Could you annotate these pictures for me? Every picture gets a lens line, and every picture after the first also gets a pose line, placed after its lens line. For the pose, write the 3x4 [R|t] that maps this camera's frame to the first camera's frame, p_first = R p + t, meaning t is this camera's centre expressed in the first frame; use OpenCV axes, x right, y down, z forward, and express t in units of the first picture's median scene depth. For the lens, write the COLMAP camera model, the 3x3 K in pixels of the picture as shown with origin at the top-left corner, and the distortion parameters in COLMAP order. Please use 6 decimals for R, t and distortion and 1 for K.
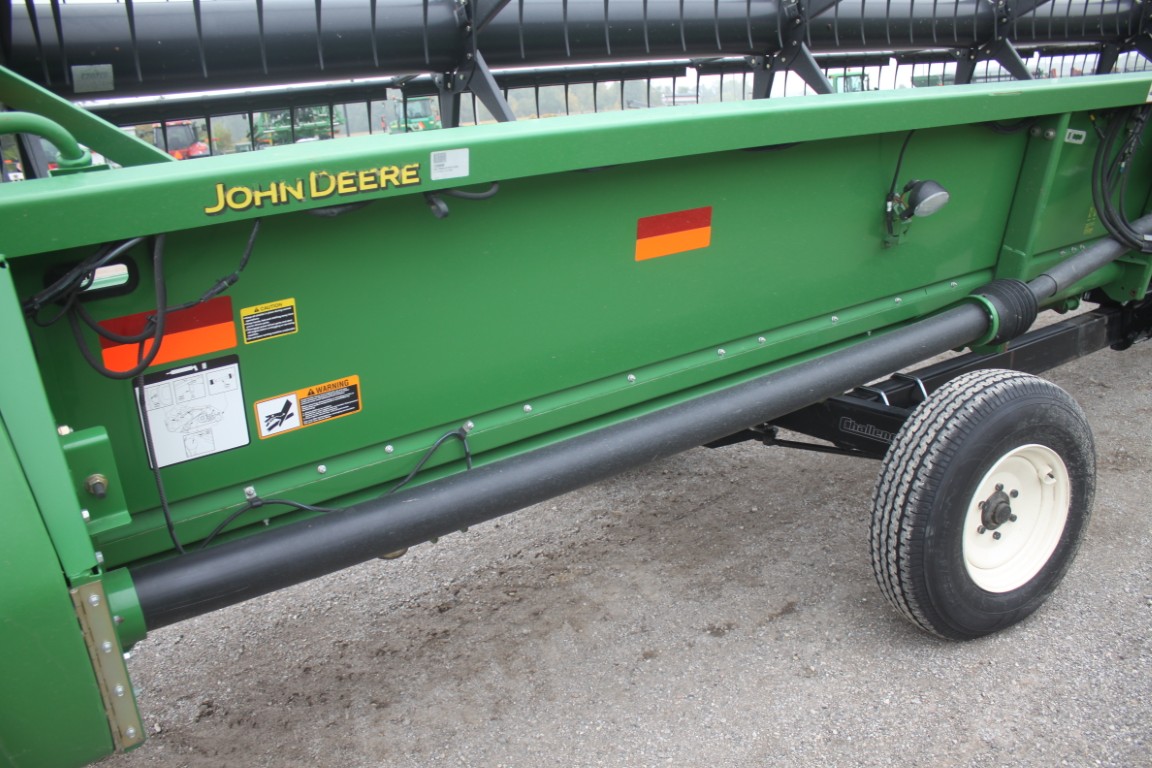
lens RADIAL K [[986.6, 0, 576.0], [0, 986.6, 384.0], [0, 0, 1]] dist [-0.099337, 0.072870]
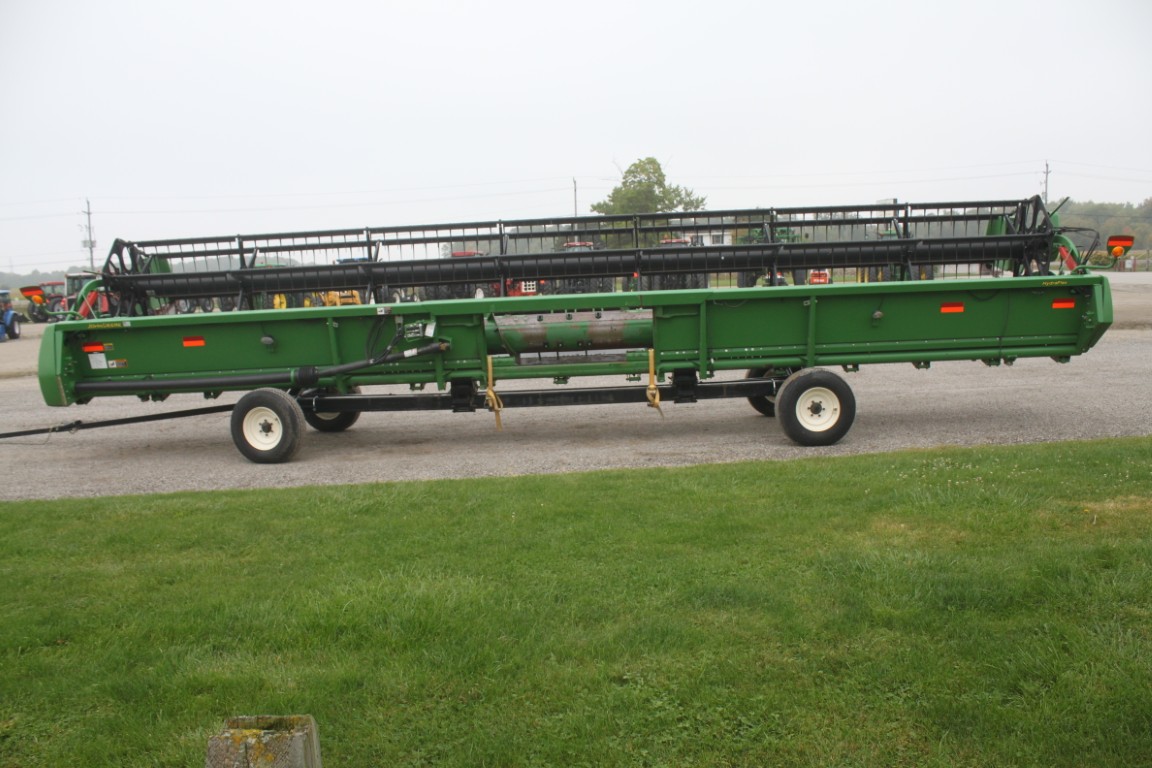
lens RADIAL K [[947.0, 0, 576.0], [0, 947.0, 384.0], [0, 0, 1]] dist [-0.058895, 0.015428]
pose [[0.787039, 0.117386, -0.605632, 3.615525], [-0.184071, 0.981694, -0.048930, -0.060306], [0.588801, 0.149989, 0.794239, -1.205310]]
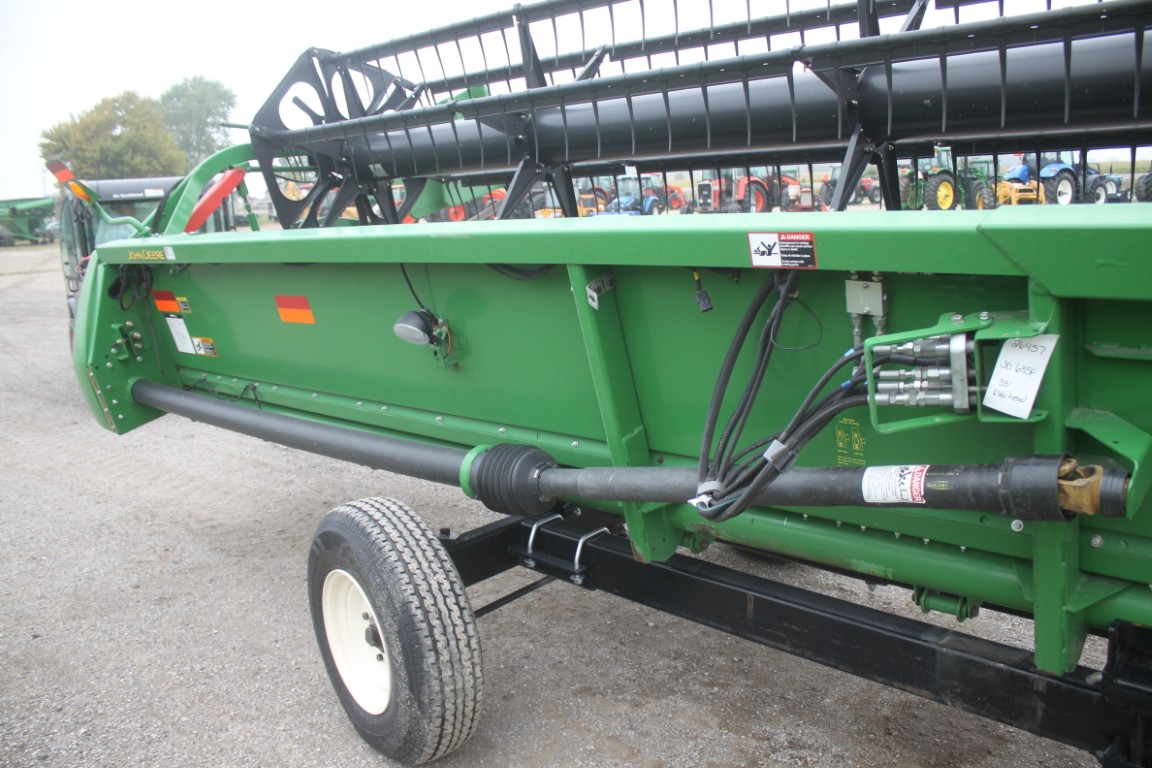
lens RADIAL K [[949.7, 0, 577.1], [0, 949.7, 406.3], [0, 0, 1]] dist [-0.097520, 0.003947]
pose [[0.187048, 0.283684, -0.940498, 1.418566], [-0.233443, 0.942806, 0.237952, -0.406641], [0.954210, 0.175044, 0.242574, 0.953216]]
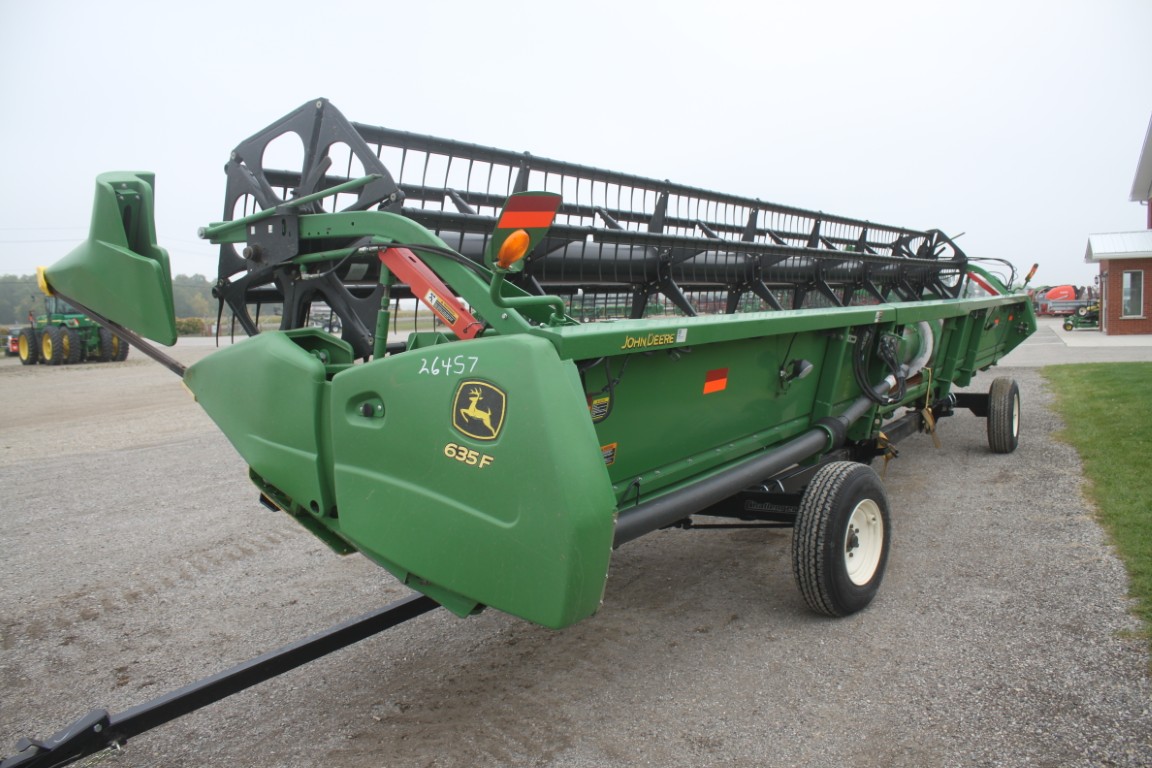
lens RADIAL K [[947.0, 0, 576.0], [0, 947.0, 384.0], [0, 0, 1]] dist [-0.058895, 0.015428]
pose [[0.934699, 0.016690, 0.355048, -0.694809], [0.060047, 0.977125, -0.204014, 0.182144], [-0.350331, 0.212011, 0.912316, -0.489574]]
